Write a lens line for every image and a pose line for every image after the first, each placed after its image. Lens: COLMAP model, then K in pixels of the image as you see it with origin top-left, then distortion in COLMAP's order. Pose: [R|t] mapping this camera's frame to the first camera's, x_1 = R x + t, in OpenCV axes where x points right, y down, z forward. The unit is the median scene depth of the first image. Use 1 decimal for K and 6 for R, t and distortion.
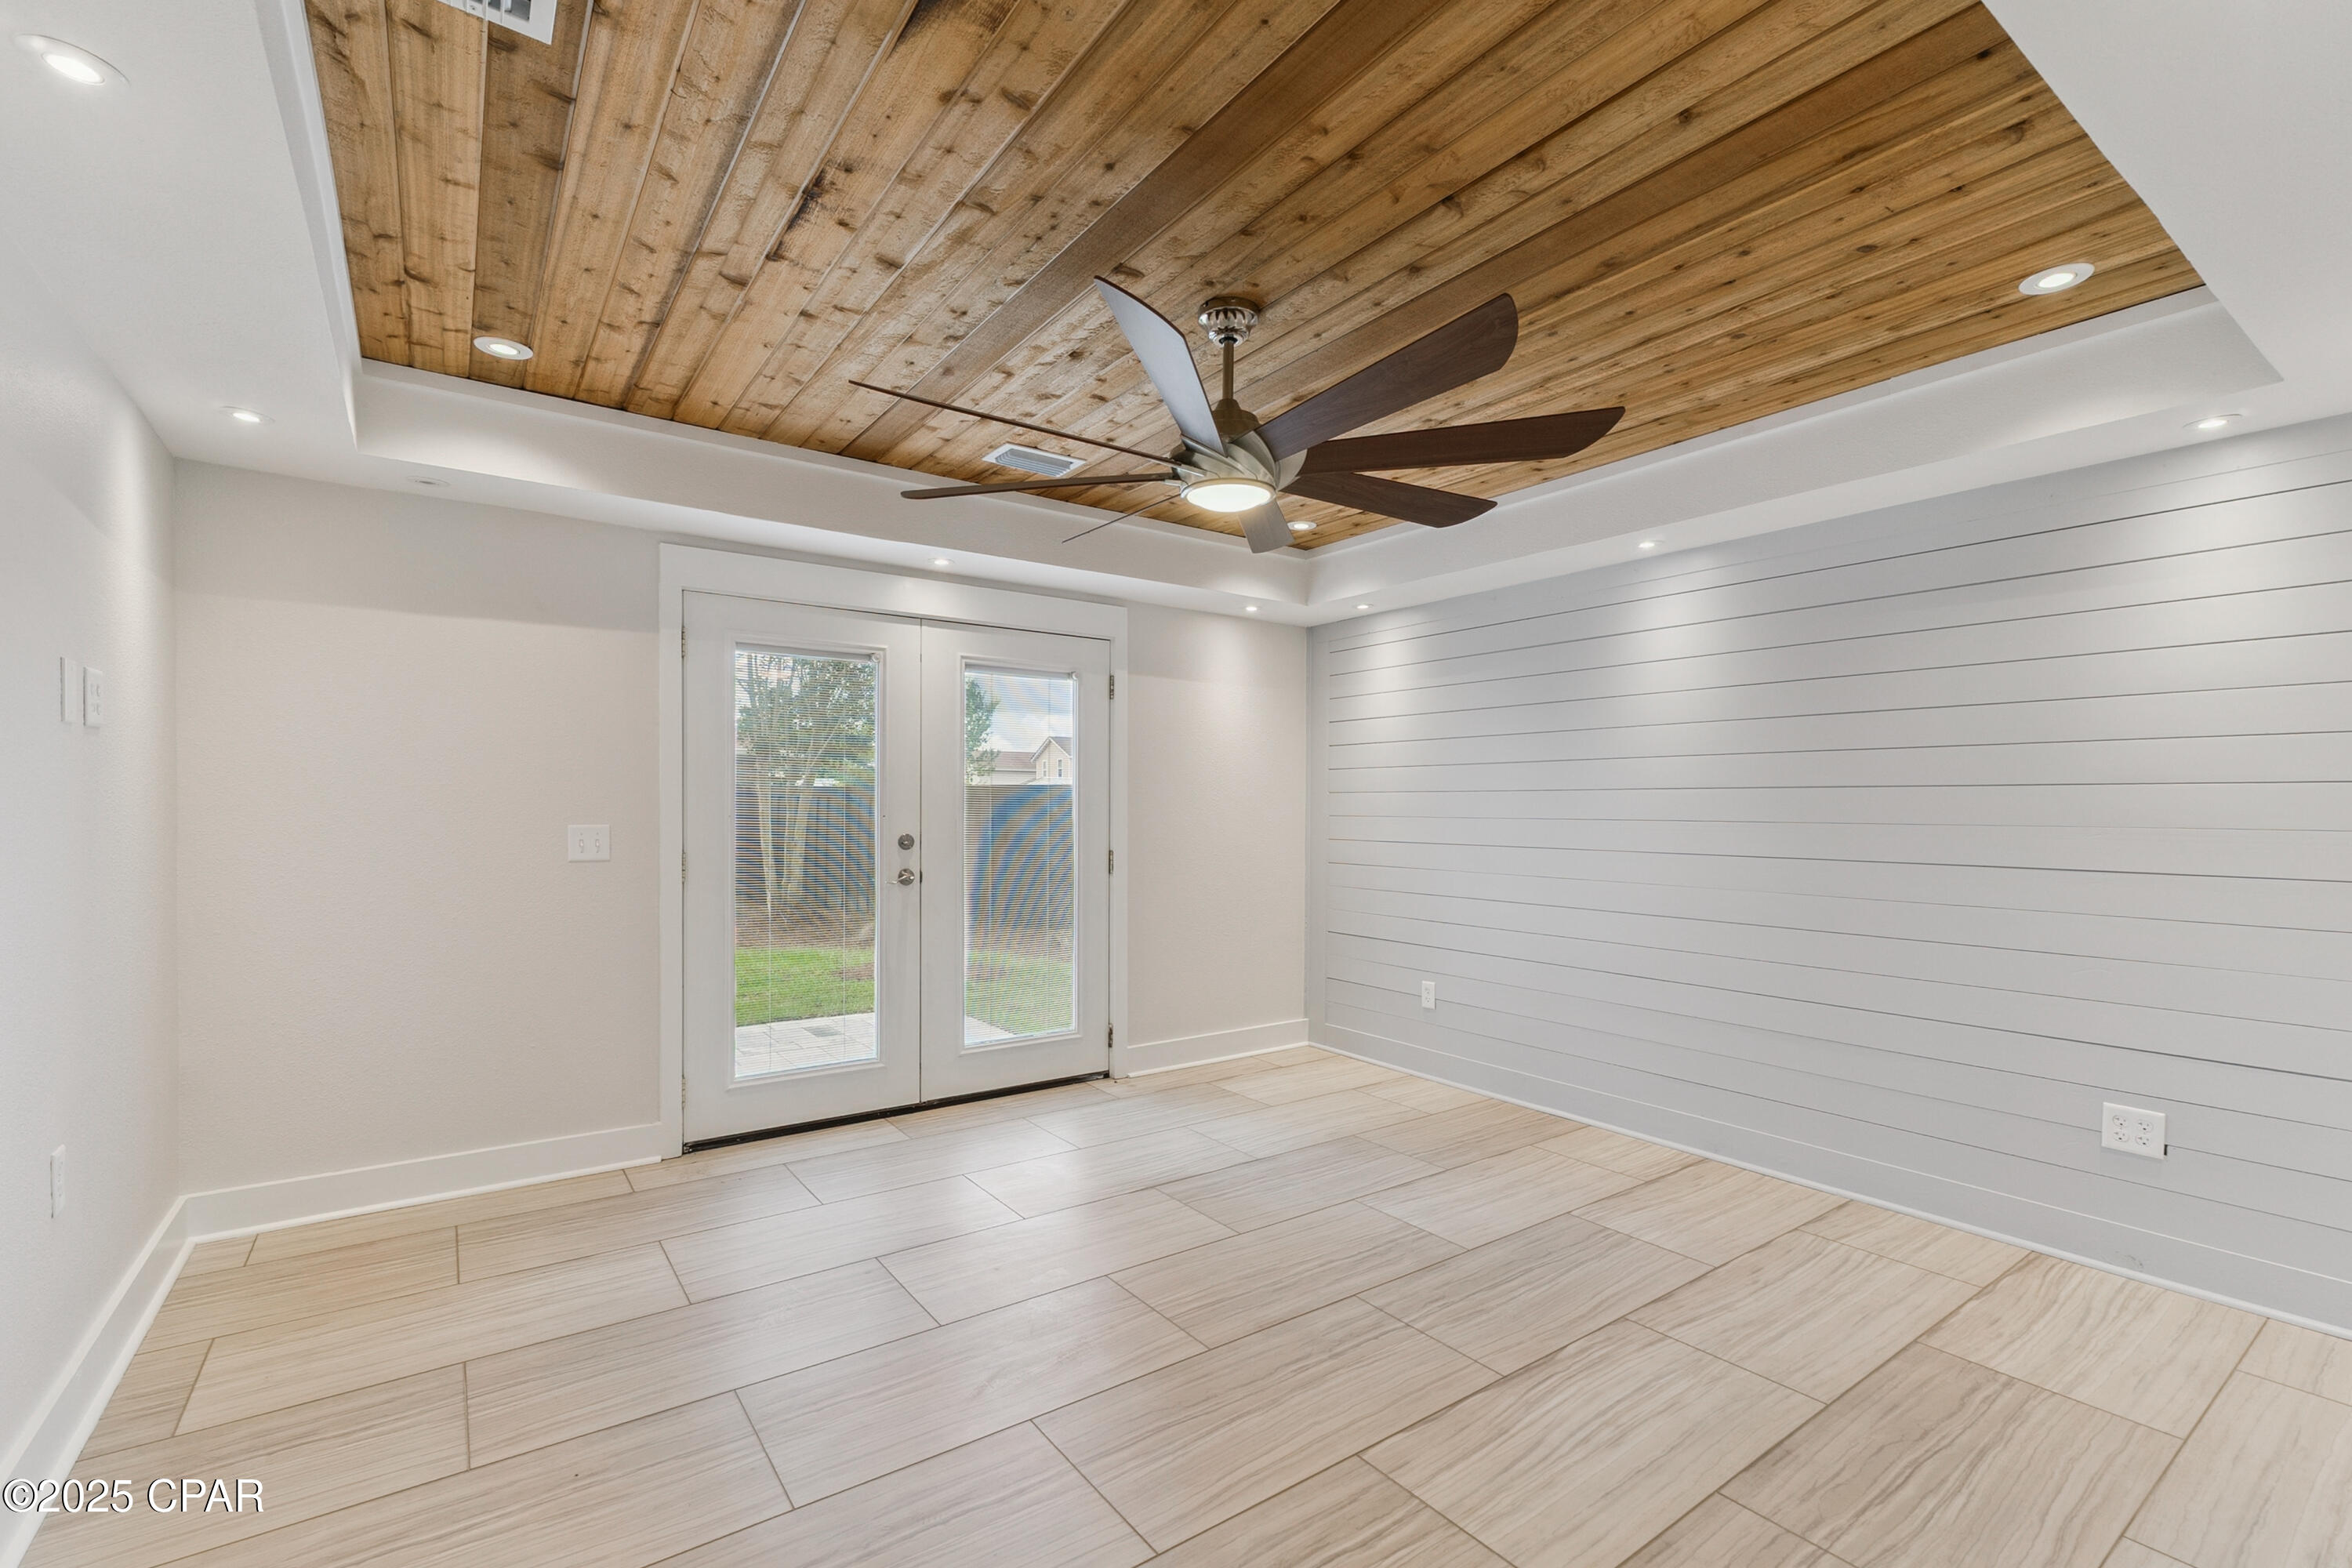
lens RADIAL K [[1026.6, 0, 1176.0], [0, 1026.6, 784.0], [0, 0, 1]] dist [0.000440, 0.000080]
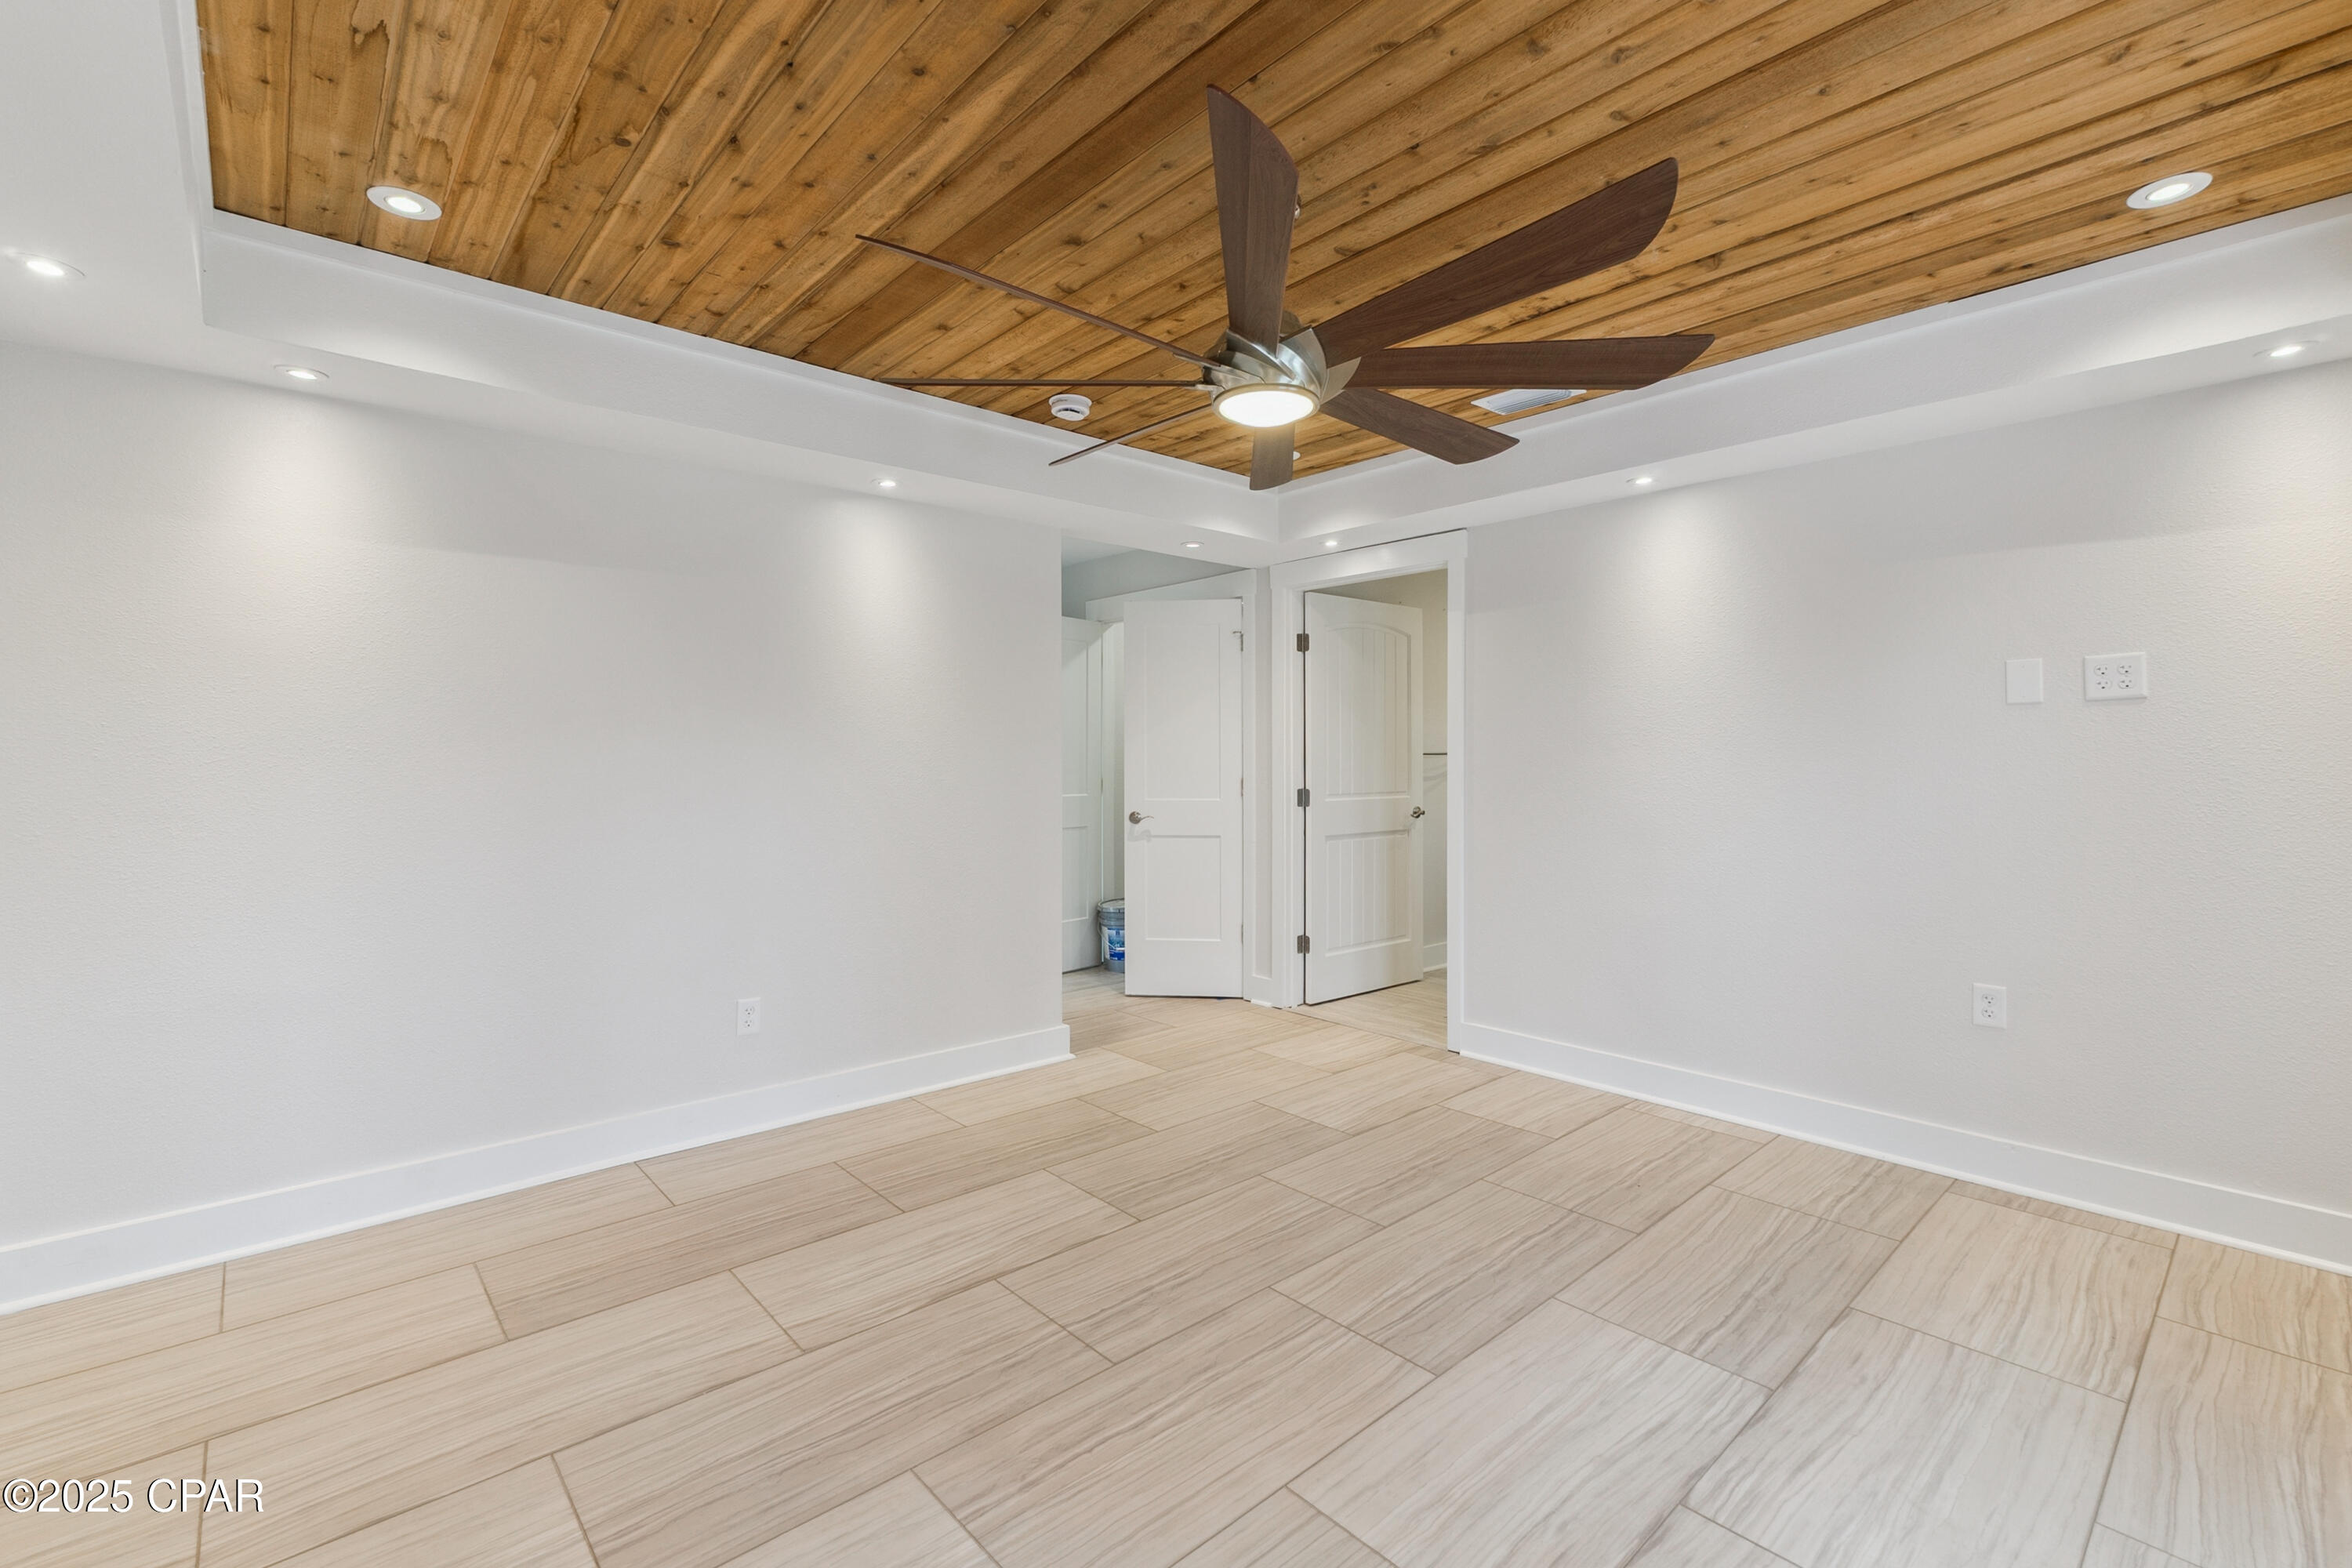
lens RADIAL K [[1012.1, 0, 1167.3], [0, 1012.1, 830.9], [0, 0, 1]] dist [0.013124, 0.000293]
pose [[-0.993968, 0.001879, -0.109657, 0.240589], [-0.003478, 0.998810, 0.048641, 0.046827], [0.109618, 0.048729, -0.992779, 1.944217]]
